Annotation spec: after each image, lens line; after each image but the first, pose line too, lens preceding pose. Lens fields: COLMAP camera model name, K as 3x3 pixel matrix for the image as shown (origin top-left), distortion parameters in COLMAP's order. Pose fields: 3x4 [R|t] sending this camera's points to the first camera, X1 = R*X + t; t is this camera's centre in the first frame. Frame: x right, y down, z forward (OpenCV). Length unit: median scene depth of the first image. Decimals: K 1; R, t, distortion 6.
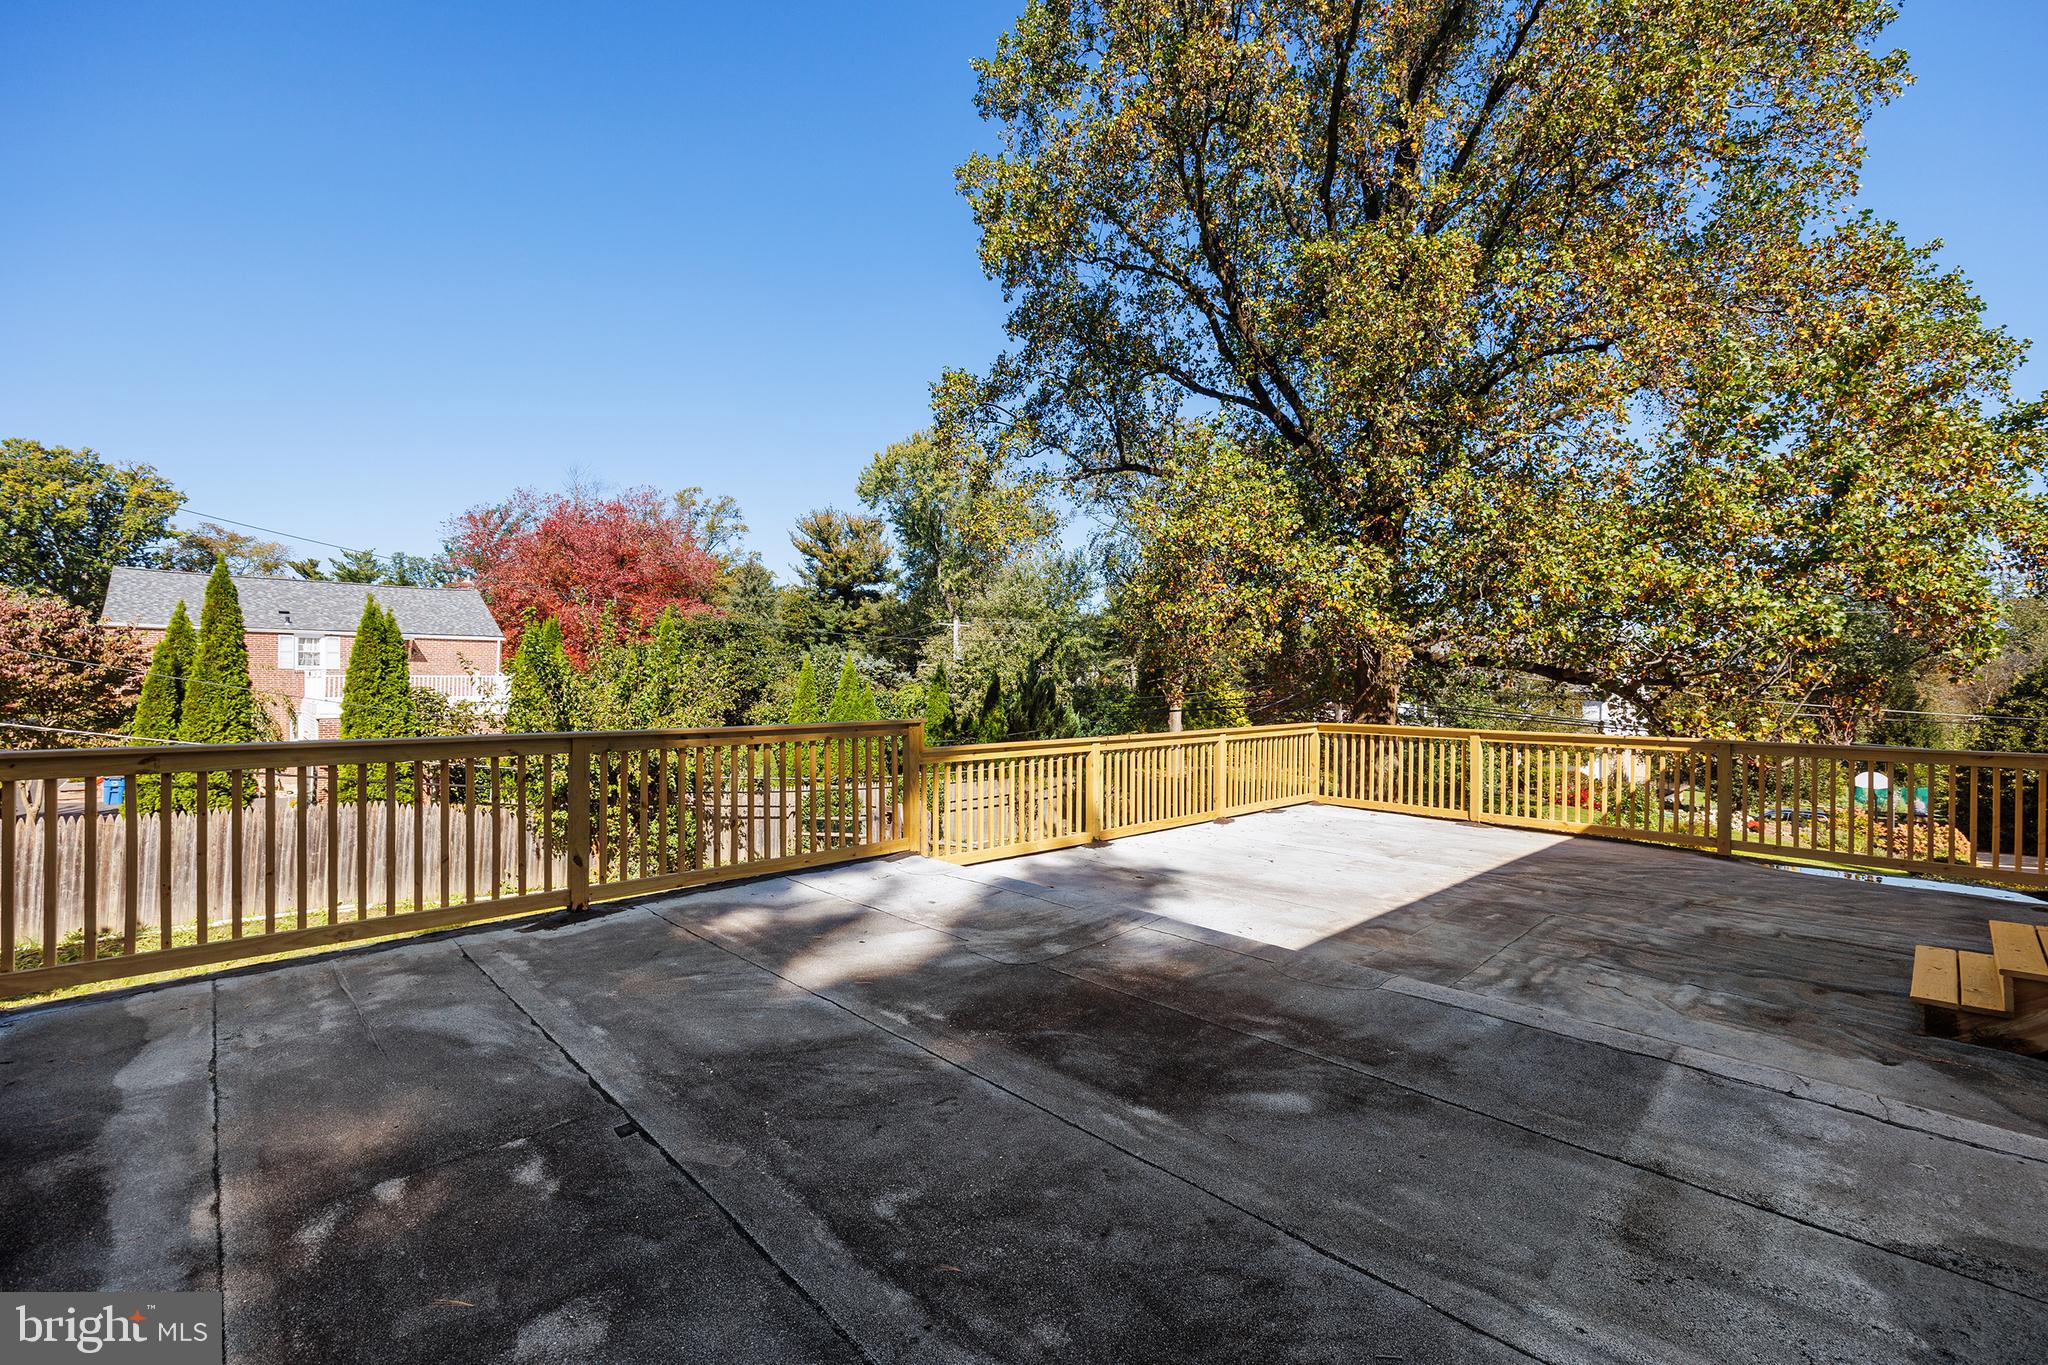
lens RADIAL K [[834.4, 0, 1028.6], [0, 834.4, 692.7], [0, 0, 1]] dist [0.009488, 0.000790]
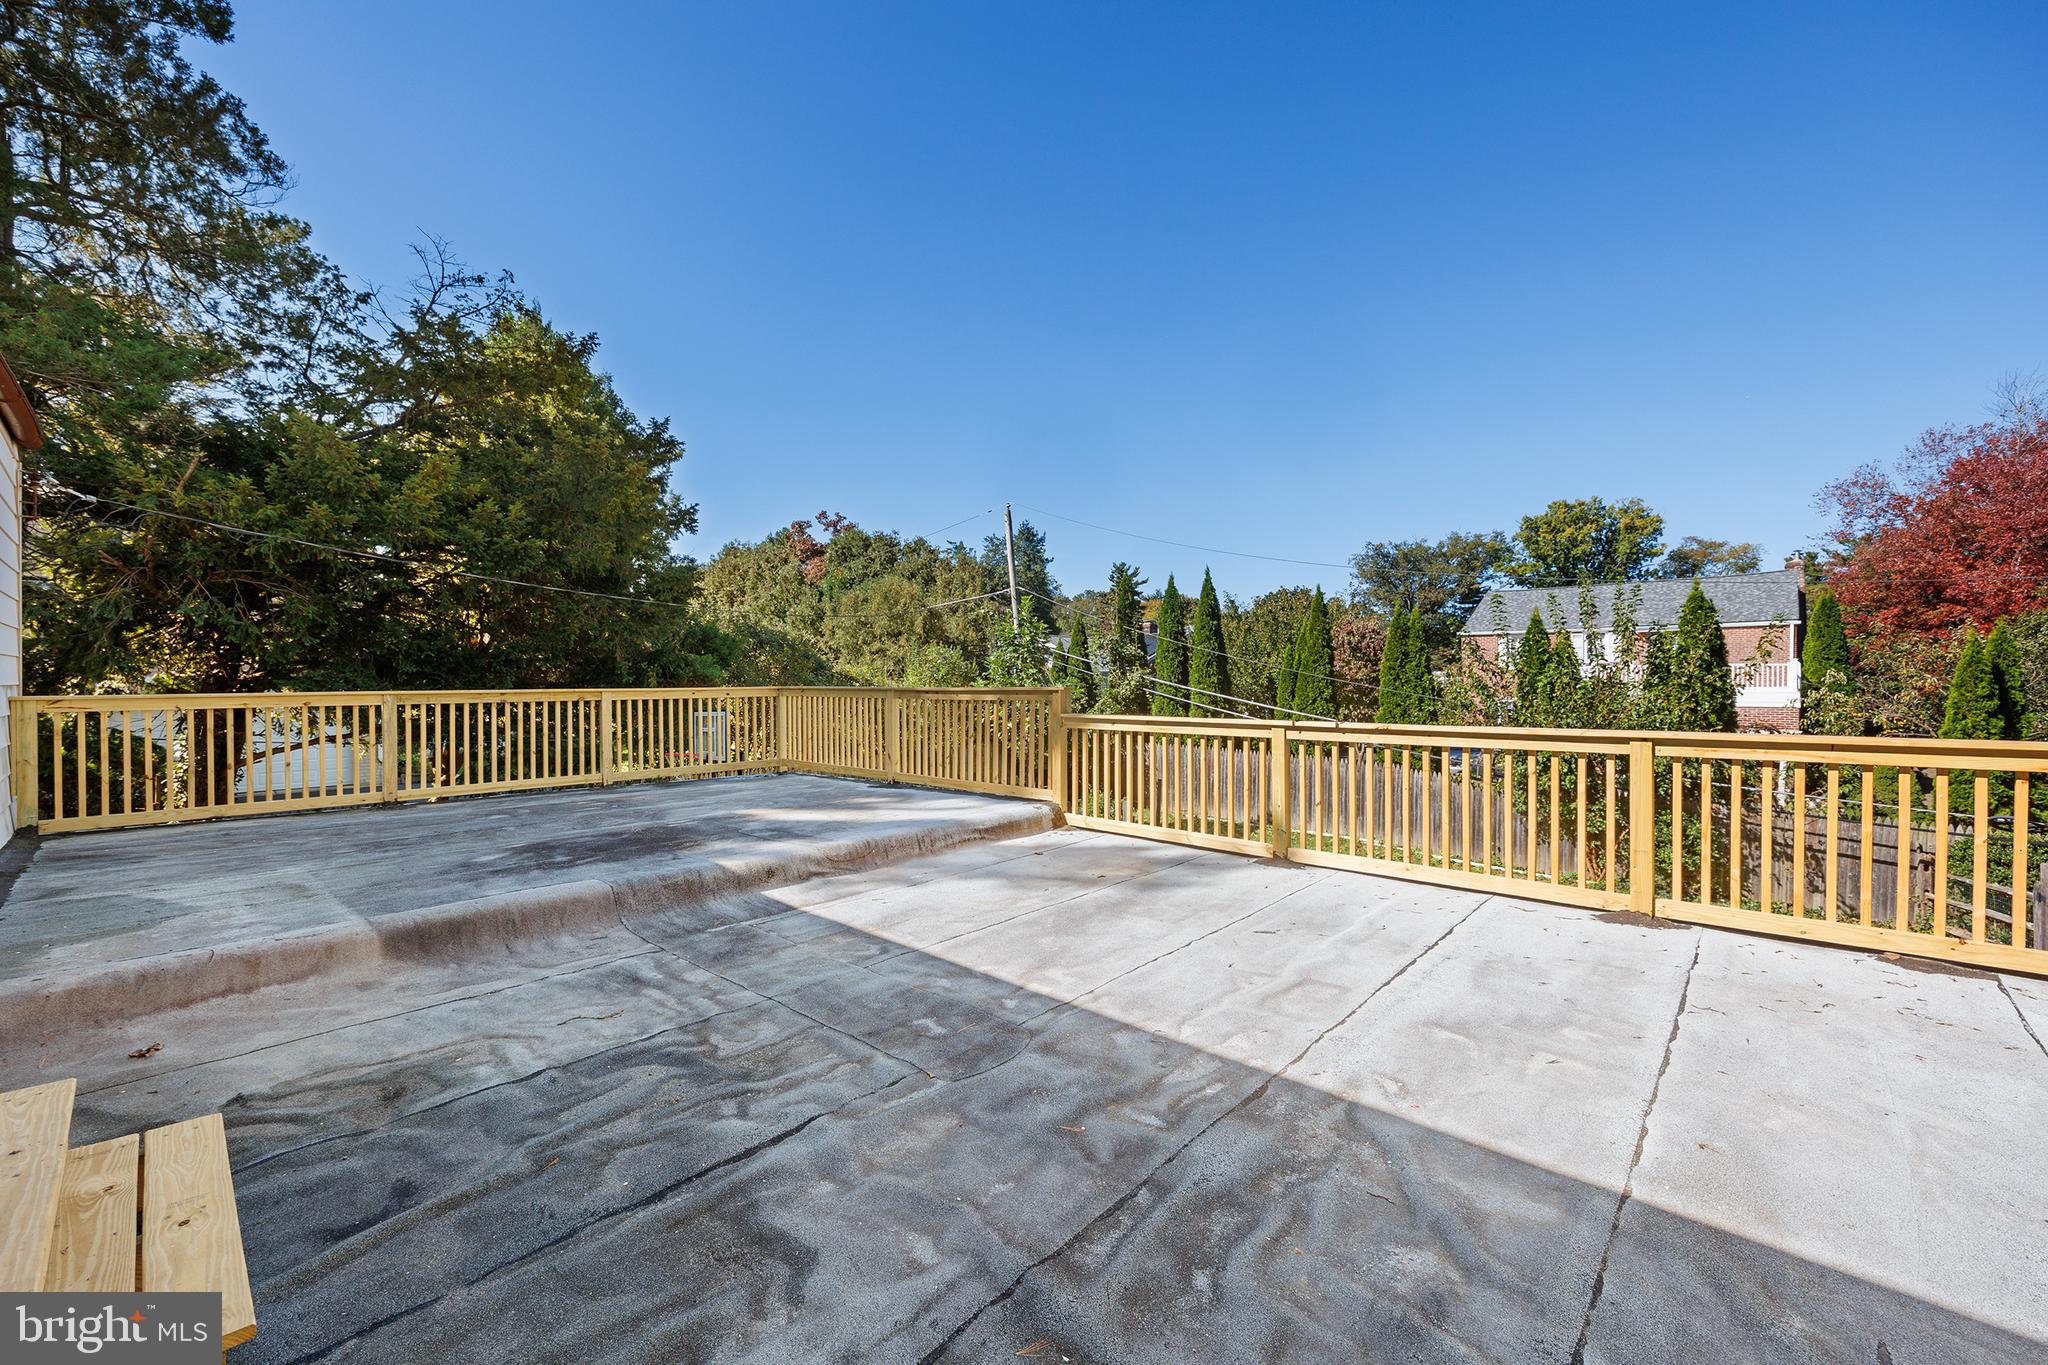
lens RADIAL K [[834.4, 0, 1036.3], [0, 834.4, 683.7], [0, 0, 1]] dist [0.009488, 0.000790]
pose [[0.062836, -0.003493, -0.998018, 1.223727], [-0.005604, 0.999977, -0.003853, 0.038892], [0.998008, 0.005835, 0.062815, 1.120960]]
